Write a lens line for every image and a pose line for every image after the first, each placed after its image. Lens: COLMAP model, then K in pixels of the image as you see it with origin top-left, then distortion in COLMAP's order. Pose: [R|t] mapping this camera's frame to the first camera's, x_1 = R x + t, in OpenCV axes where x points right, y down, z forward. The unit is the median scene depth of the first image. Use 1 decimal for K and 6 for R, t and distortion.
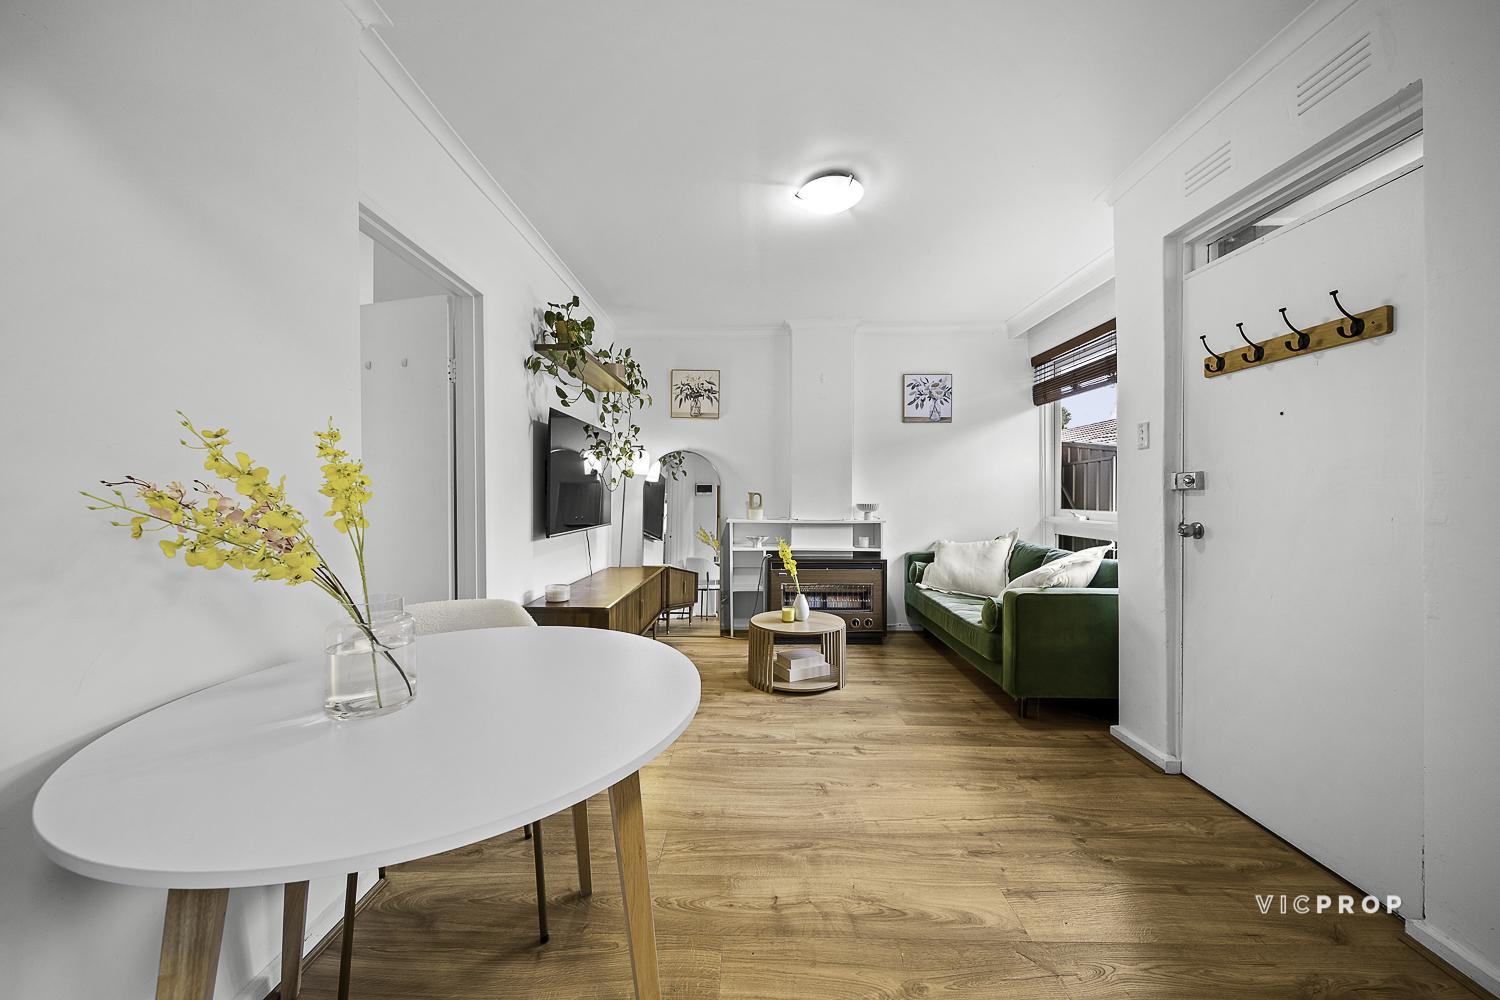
lens RADIAL K [[526.5, 0, 759.2], [0, 526.5, 495.3], [0, 0, 1]] dist [-0.003196, -0.000550]
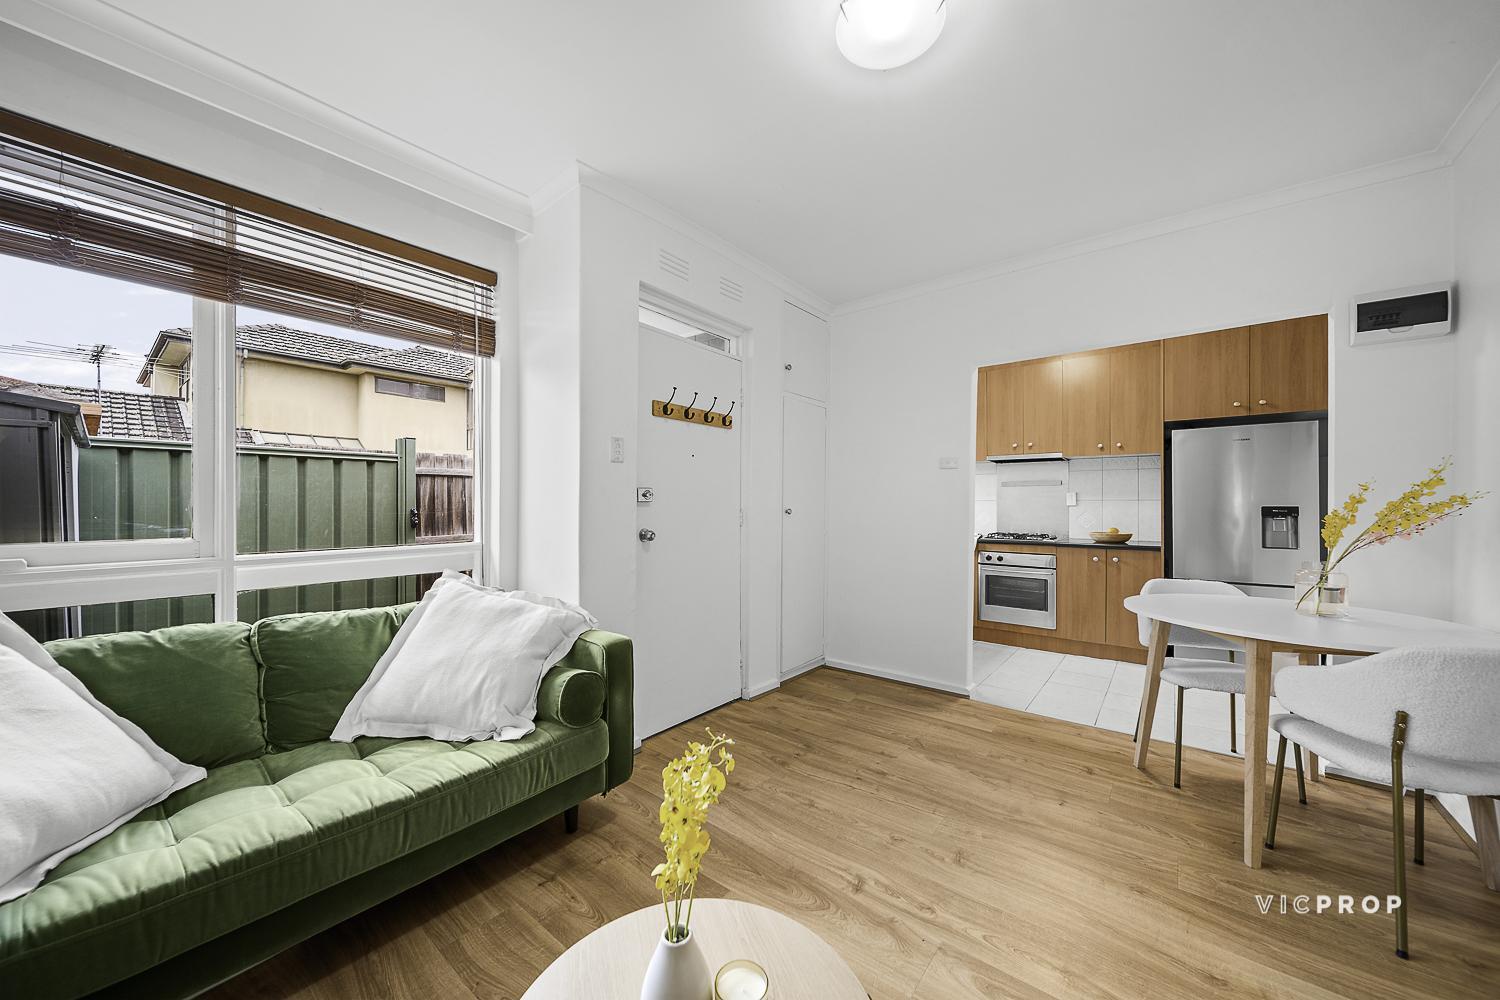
lens RADIAL K [[526.5, 0, 751.9], [0, 526.5, 503.2], [0, 0, 1]] dist [-0.003196, -0.000550]
pose [[-0.770029, -0.004632, 0.637991, -0.076614], [-0.003910, 0.999989, 0.002541, -0.007020], [-0.637996, -0.000538, -0.770039, 0.901707]]
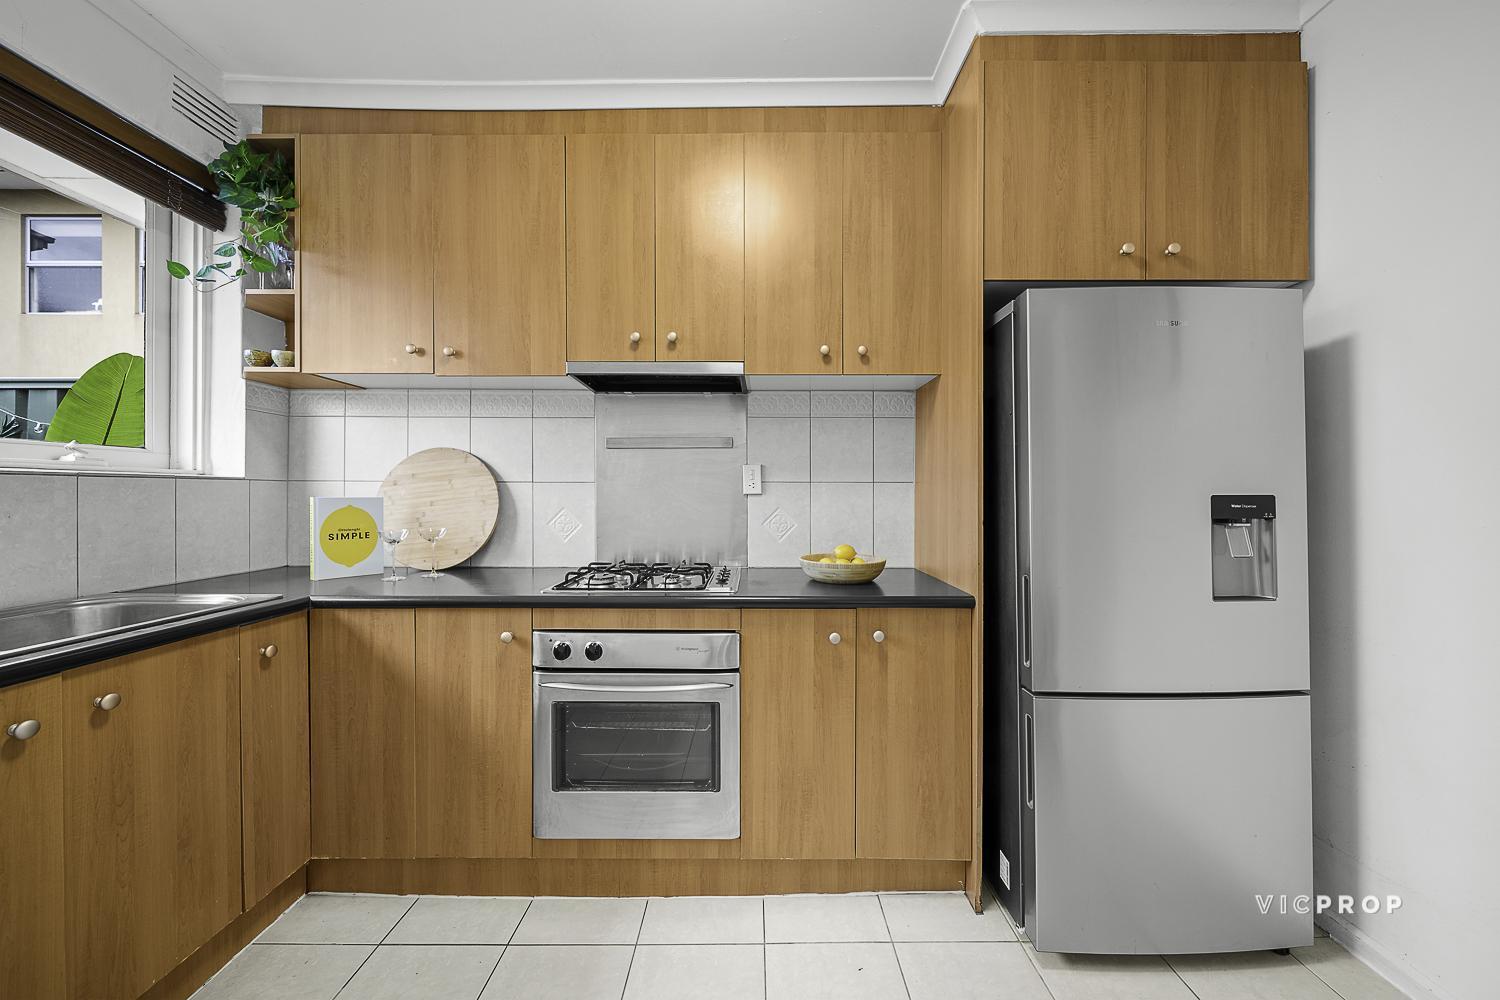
lens RADIAL K [[526.5, 0, 759.7], [0, 526.5, 498.3], [0, 0, 1]] dist [-0.003196, -0.000550]
pose [[-0.999982, -0.005430, 0.002378, 0.000787], [-0.005413, 0.999960, 0.007098, -0.004773], [-0.002417, 0.007085, -0.999972, 0.563207]]
